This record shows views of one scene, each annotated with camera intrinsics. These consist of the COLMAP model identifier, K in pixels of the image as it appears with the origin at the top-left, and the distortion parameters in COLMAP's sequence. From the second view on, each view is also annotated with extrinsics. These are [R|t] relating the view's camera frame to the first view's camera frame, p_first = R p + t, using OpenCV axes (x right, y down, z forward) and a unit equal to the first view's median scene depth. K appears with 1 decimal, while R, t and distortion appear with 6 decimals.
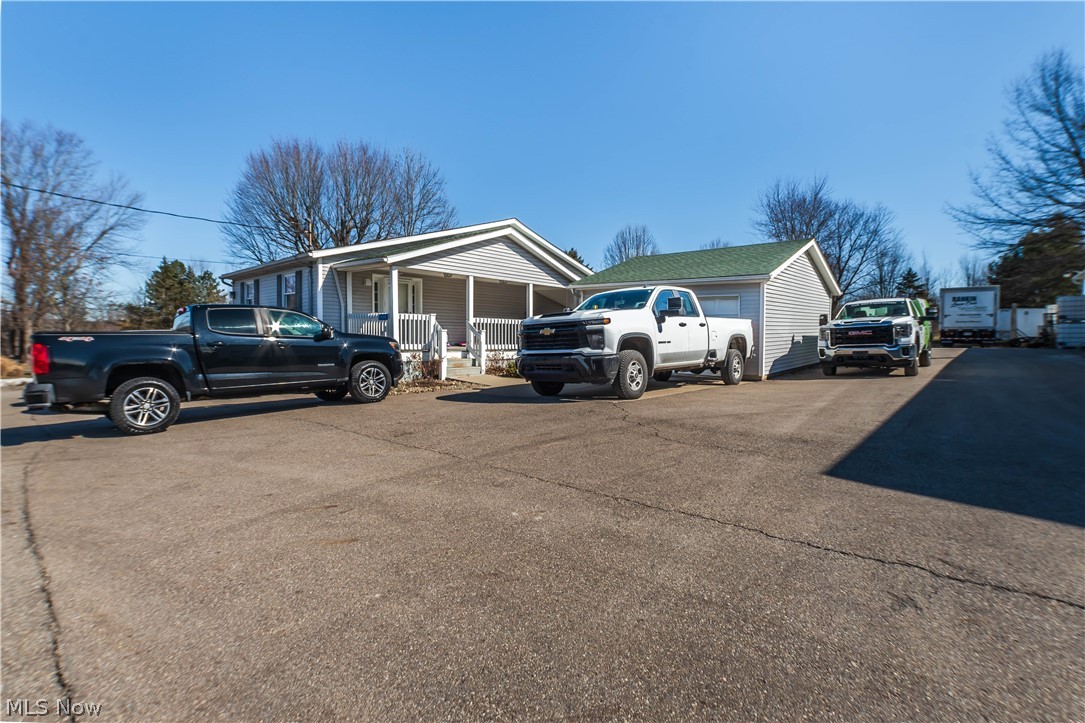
lens RADIAL K [[494.4, 0, 535.5], [0, 494.4, 359.0], [0, 0, 1]] dist [-0.033210, 0.000060]
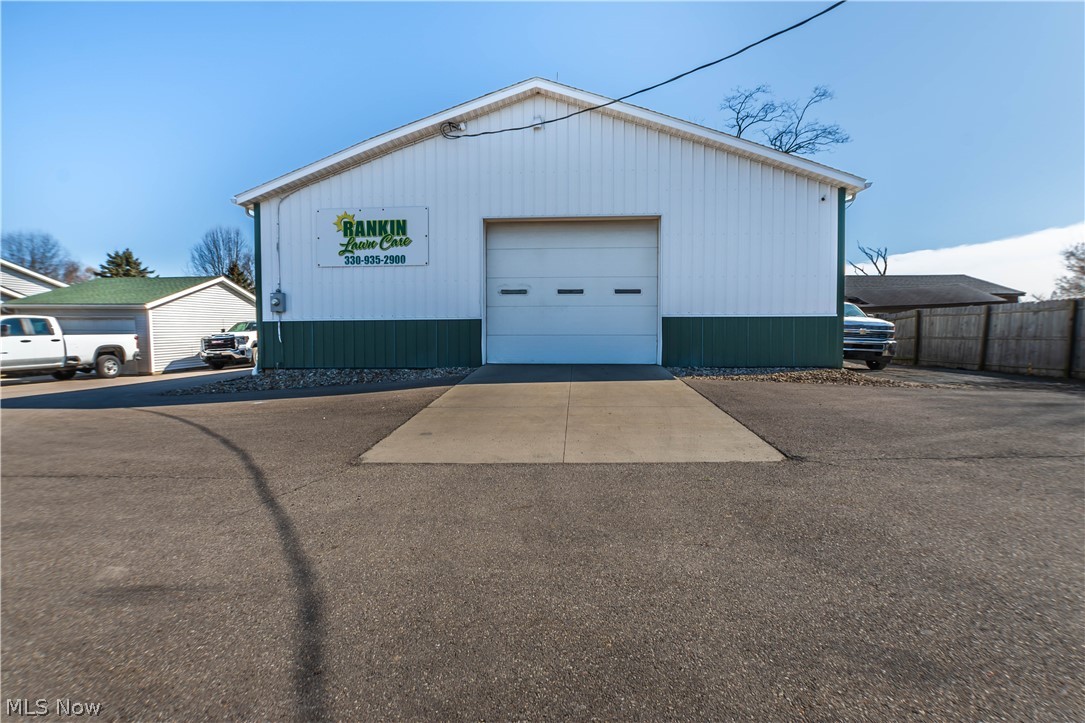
lens RADIAL K [[494.4, 0, 535.5], [0, 494.4, 359.0], [0, 0, 1]] dist [-0.033210, 0.000060]
pose [[0.785881, -0.038754, 0.617162, 0.443925], [0.039265, 0.999148, 0.012741, 0.021041], [-0.617130, 0.014220, 0.786733, -0.816634]]
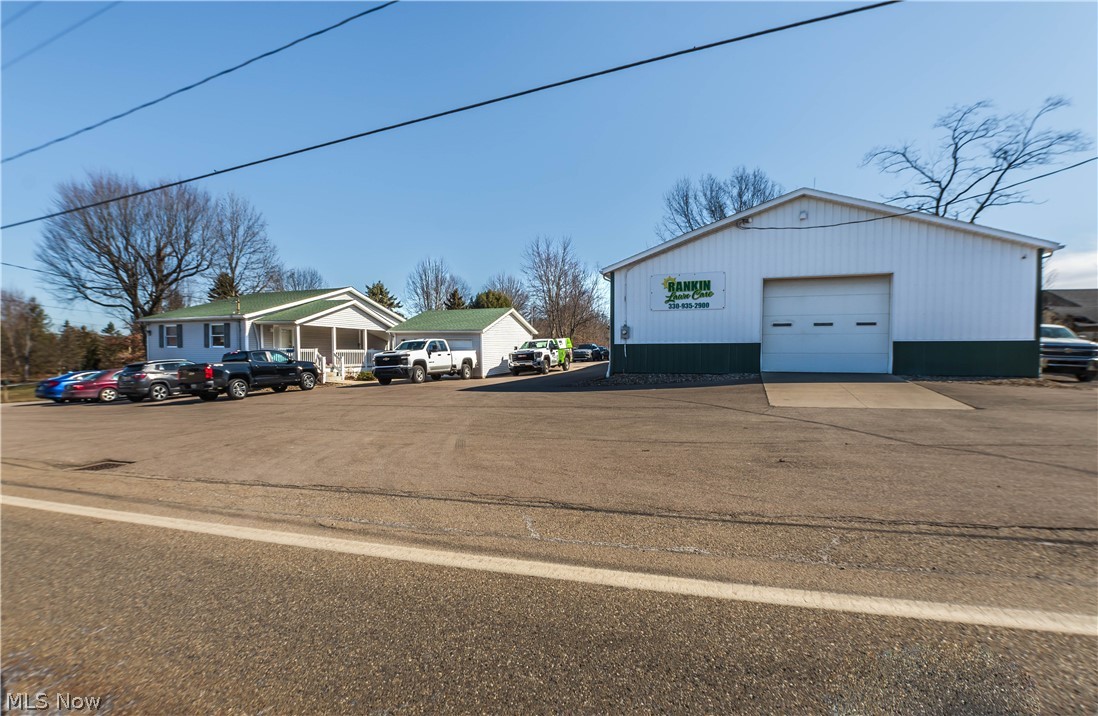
lens RADIAL K [[523.4, 0, 526.9], [0, 523.4, 371.1], [0, 0, 1]] dist [-0.032964, 0.001135]
pose [[0.935626, -0.023153, 0.352234, -0.158534], [0.026288, 0.999646, -0.004119, 0.024850], [-0.352014, 0.013114, 0.935903, -1.161137]]
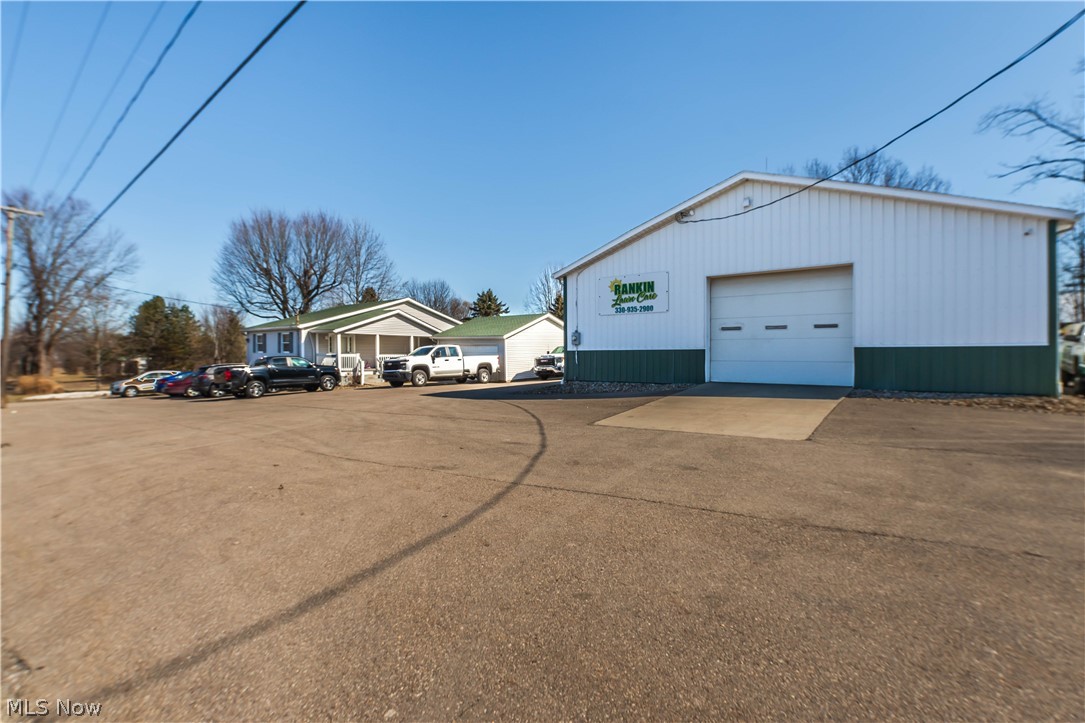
lens RADIAL K [[509.8, 0, 536.2], [0, 509.8, 363.0], [0, 0, 1]] dist [-0.032615, -0.000268]
pose [[0.997722, -0.012282, 0.066337, 0.419826], [0.014151, 0.999514, -0.027777, 0.020229], [-0.065964, 0.028653, 0.997411, -1.249820]]
